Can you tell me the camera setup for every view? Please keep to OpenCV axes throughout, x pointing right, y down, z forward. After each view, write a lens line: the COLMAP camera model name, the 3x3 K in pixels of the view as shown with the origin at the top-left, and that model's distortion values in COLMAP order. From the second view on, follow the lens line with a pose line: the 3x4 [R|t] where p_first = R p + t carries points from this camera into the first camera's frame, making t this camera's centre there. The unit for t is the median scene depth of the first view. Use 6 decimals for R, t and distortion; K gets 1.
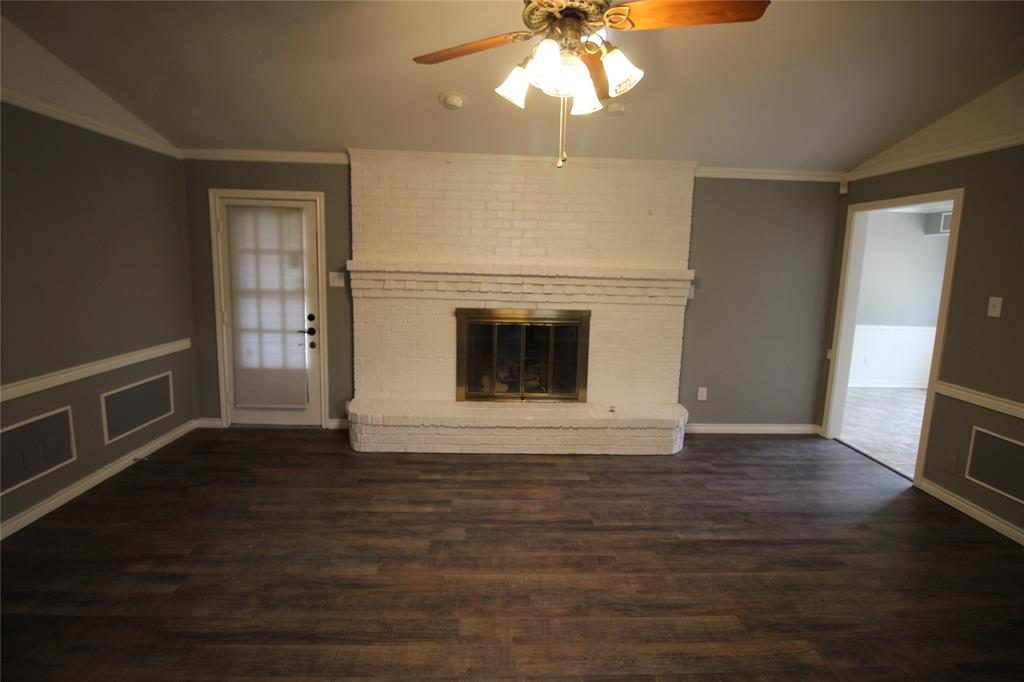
lens RADIAL K [[473.3, 0, 512.3], [0, 473.3, 327.5], [0, 0, 1]] dist [-0.006274, -0.006681]
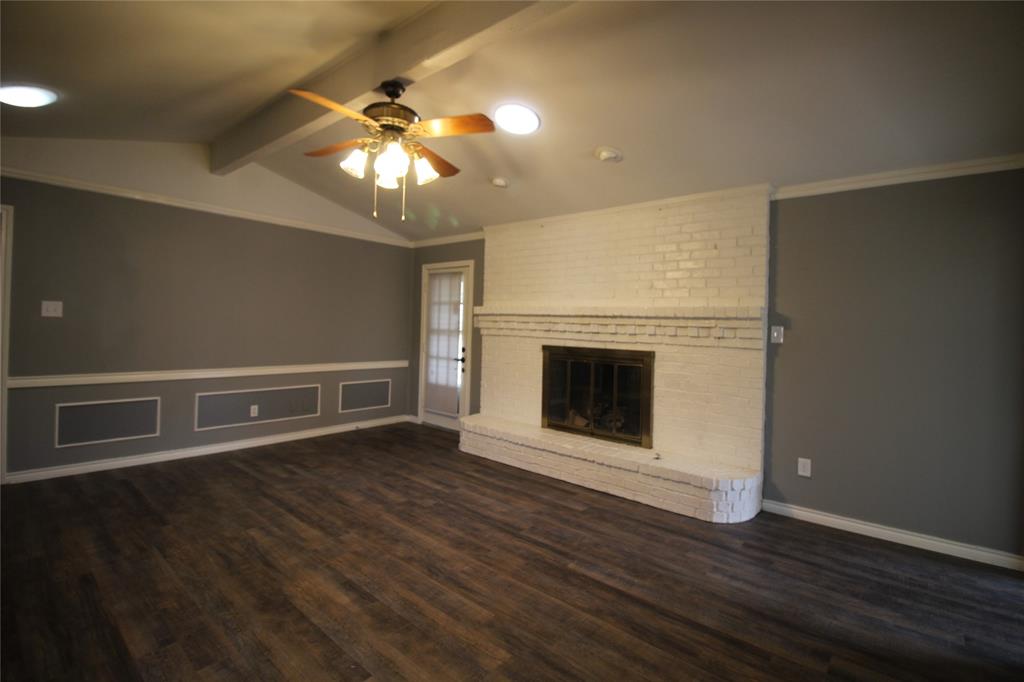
lens RADIAL K [[473.3, 0, 515.1], [0, 473.3, 326.8], [0, 0, 1]] dist [-0.006274, -0.006681]
pose [[0.733027, -0.002203, -0.680196, 0.650142], [-0.105262, 0.987581, -0.116636, 0.060094], [0.672006, 0.157096, 0.723691, 0.103772]]
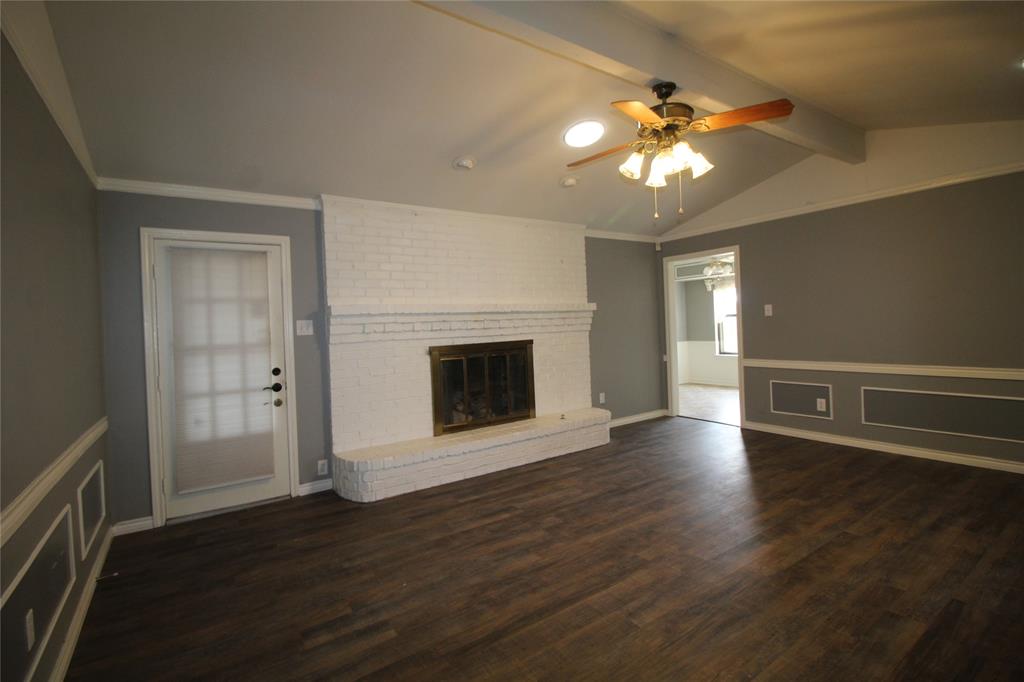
lens RADIAL K [[473.3, 0, 511.5], [0, 473.3, 330.1], [0, 0, 1]] dist [-0.006274, -0.006681]
pose [[0.846242, -0.067031, 0.528565, -0.544142], [0.136264, 0.986290, -0.093083, 0.047913], [-0.515078, 0.150796, 0.843774, 0.000786]]
